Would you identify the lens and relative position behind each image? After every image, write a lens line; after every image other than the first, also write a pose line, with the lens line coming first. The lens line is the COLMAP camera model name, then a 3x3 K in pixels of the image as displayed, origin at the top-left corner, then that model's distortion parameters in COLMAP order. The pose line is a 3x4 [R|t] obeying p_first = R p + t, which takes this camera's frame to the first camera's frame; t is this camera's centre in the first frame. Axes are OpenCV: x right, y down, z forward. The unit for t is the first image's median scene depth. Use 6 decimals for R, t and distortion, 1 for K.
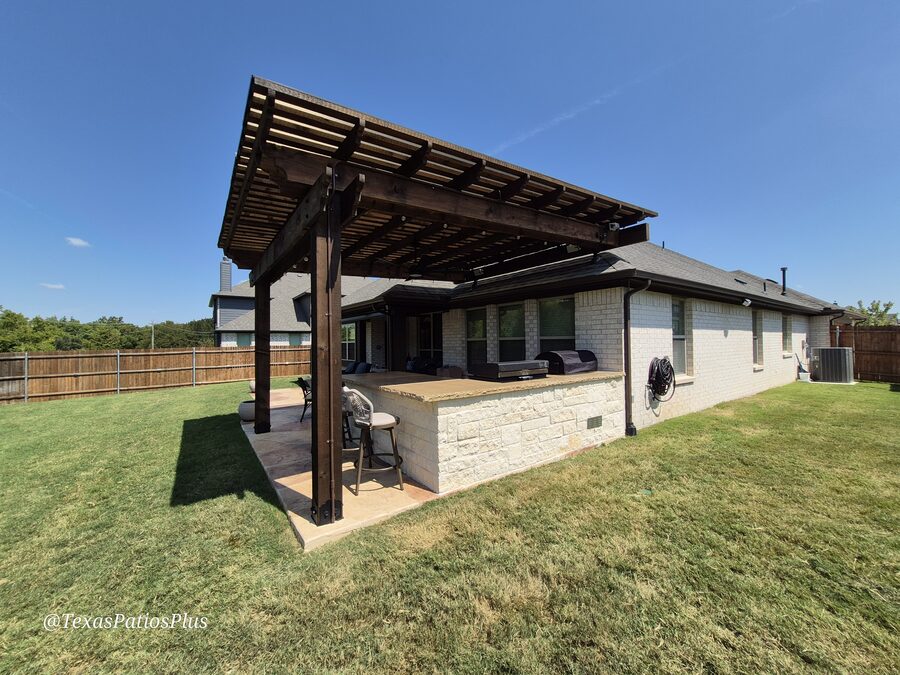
lens RADIAL K [[359.9, 0, 447.6], [0, 359.9, 335.5], [0, 0, 1]] dist [-0.000049, 0.000151]
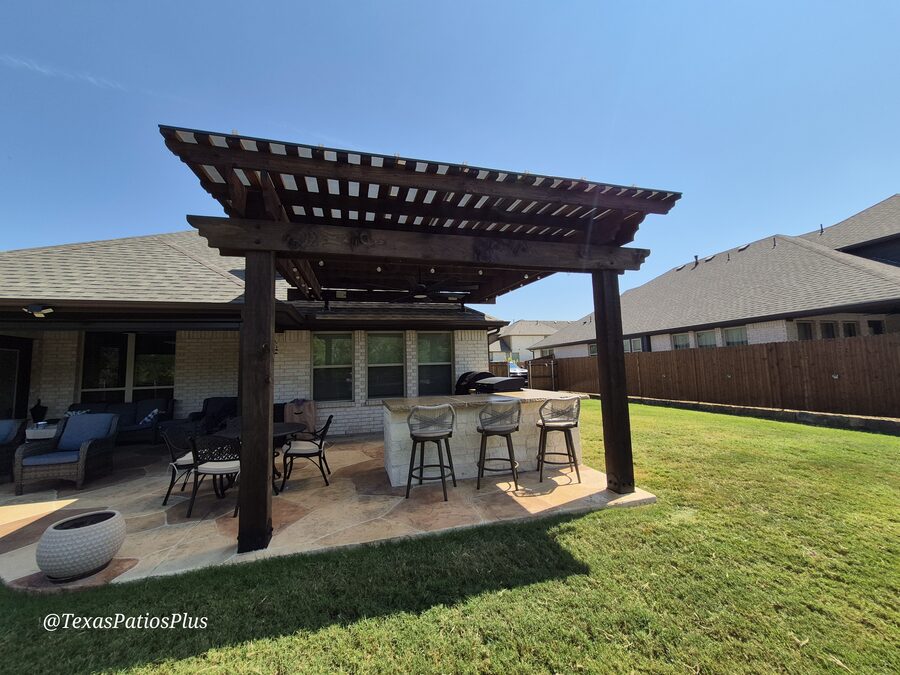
lens RADIAL K [[359.9, 0, 451.1], [0, 359.9, 337.4], [0, 0, 1]] dist [-0.000049, 0.000151]
pose [[0.323361, 0.083170, 0.942614, -0.904236], [0.013907, 0.995605, -0.092616, 0.033600], [-0.946173, 0.043057, 0.320783, 0.570739]]
